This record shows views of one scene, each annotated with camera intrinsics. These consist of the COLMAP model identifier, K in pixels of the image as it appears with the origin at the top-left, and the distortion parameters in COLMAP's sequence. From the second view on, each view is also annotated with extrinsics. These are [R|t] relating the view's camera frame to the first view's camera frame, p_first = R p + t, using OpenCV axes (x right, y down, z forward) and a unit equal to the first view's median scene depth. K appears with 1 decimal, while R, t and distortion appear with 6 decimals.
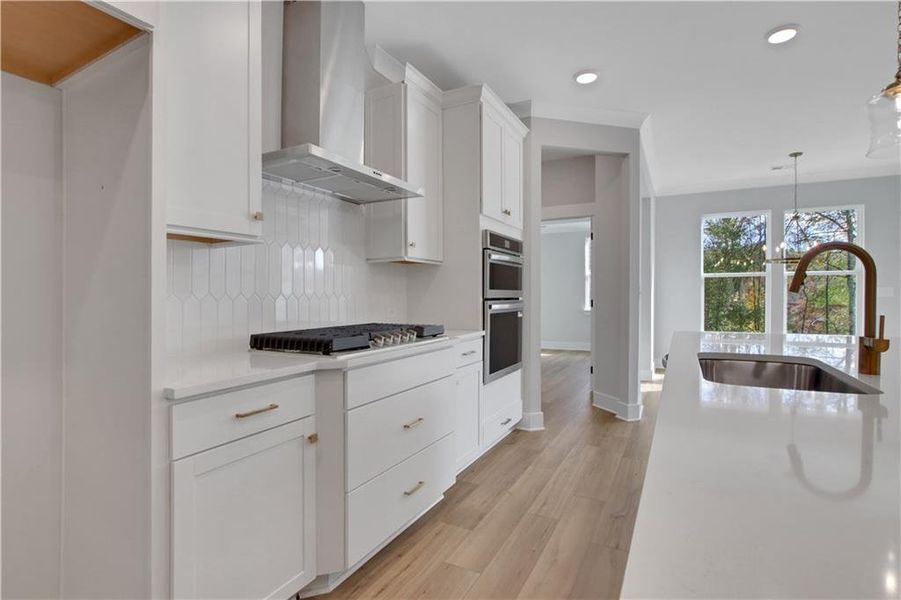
lens RADIAL K [[441.7, 0, 445.5], [0, 441.7, 301.3], [0, 0, 1]] dist [-0.014568, 0.000289]
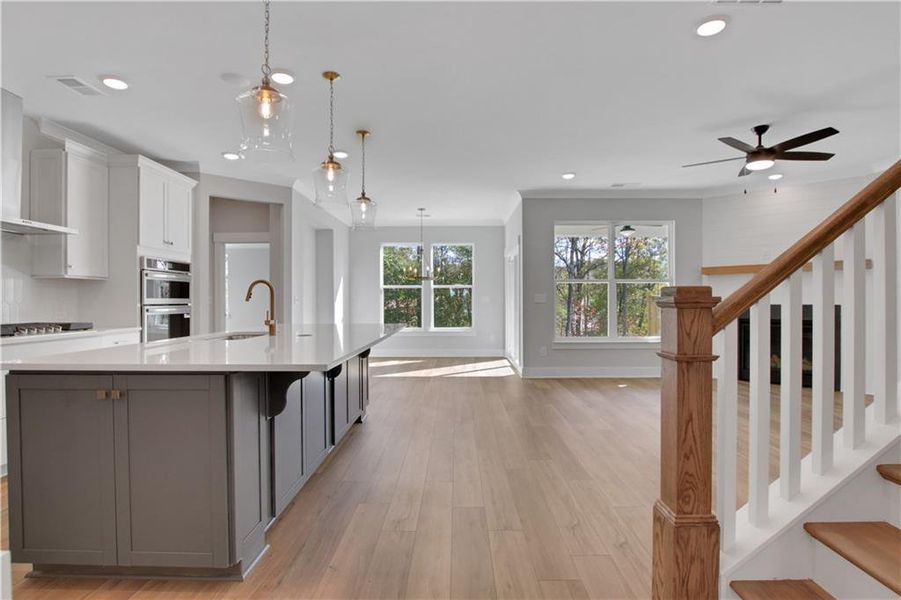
lens RADIAL K [[440.9, 0, 451.5], [0, 440.9, 304.0], [0, 0, 1]] dist [-0.016856, -0.000745]
pose [[0.888162, -0.002535, 0.459523, 0.333643], [0.006556, 0.999953, -0.007154, 0.008951], [-0.459483, 0.009367, 0.888137, -0.722487]]
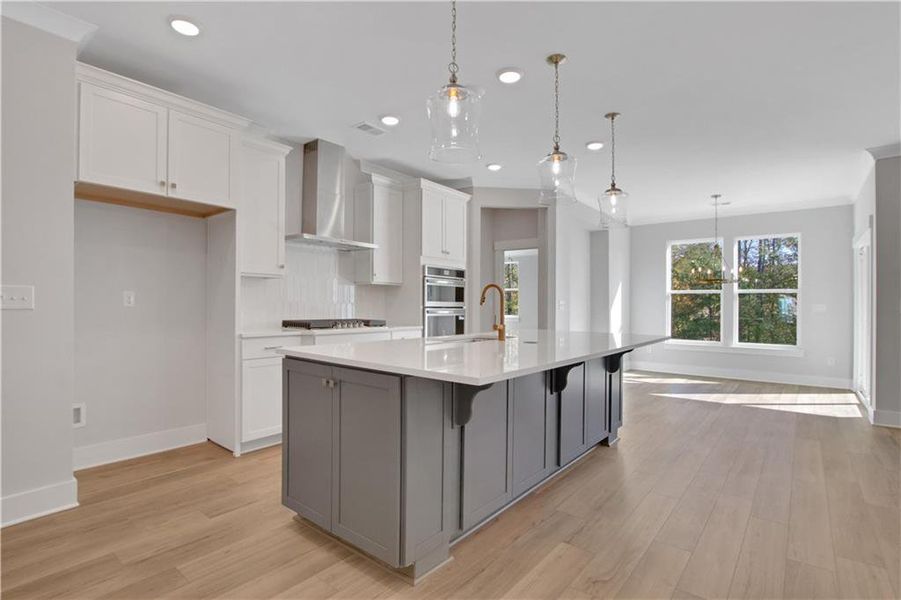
lens RADIAL K [[453.4, 0, 450.5], [0, 453.4, 300.0], [0, 0, 1]] dist [-0.017016, -0.000018]
pose [[0.986404, 0.016261, -0.163530, 0.473401], [-0.020338, 0.999522, -0.023285, 0.007008], [0.163073, 0.026294, 0.986264, -0.669003]]
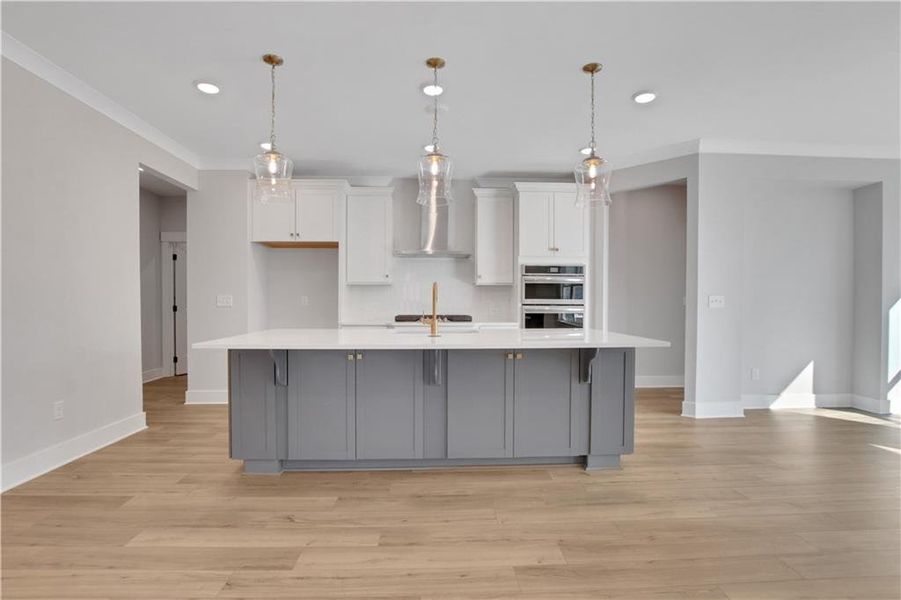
lens RADIAL K [[432.6, 0, 442.5], [0, 432.6, 311.3], [0, 0, 1]] dist [-0.027329, -0.000036]
pose [[0.506647, 0.024150, -0.861815, 1.418470], [-0.016277, 0.999697, 0.018444, -0.005313], [0.862000, 0.004683, 0.506887, -0.127305]]
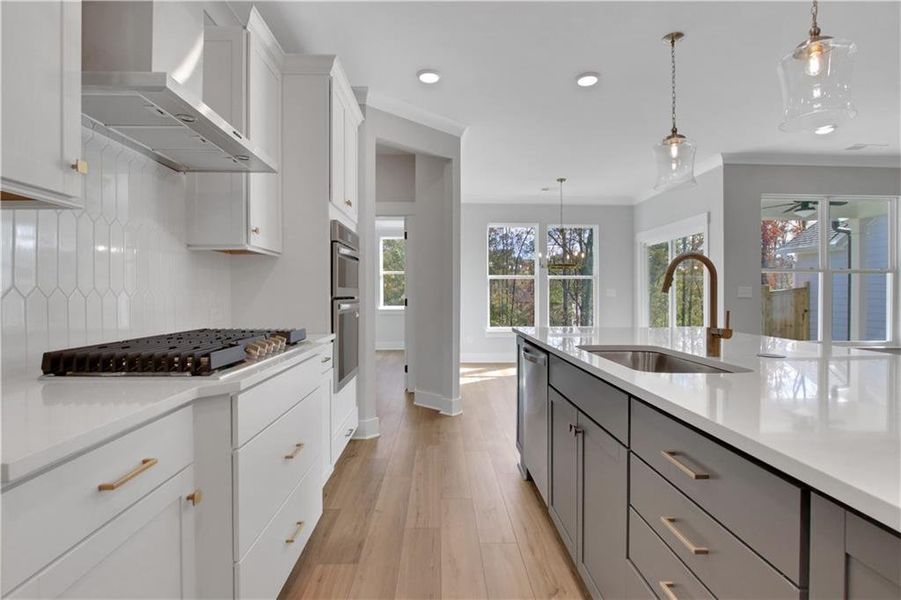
lens RADIAL K [[452.1, 0, 447.2], [0, 452.1, 297.3], [0, 0, 1]] dist [-0.015269, 0.000450]
pose [[0.870776, 0.002310, 0.491674, -0.161731], [0.001521, 0.999972, -0.007391, 0.000784], [-0.491677, 0.007184, 0.870748, 0.100253]]
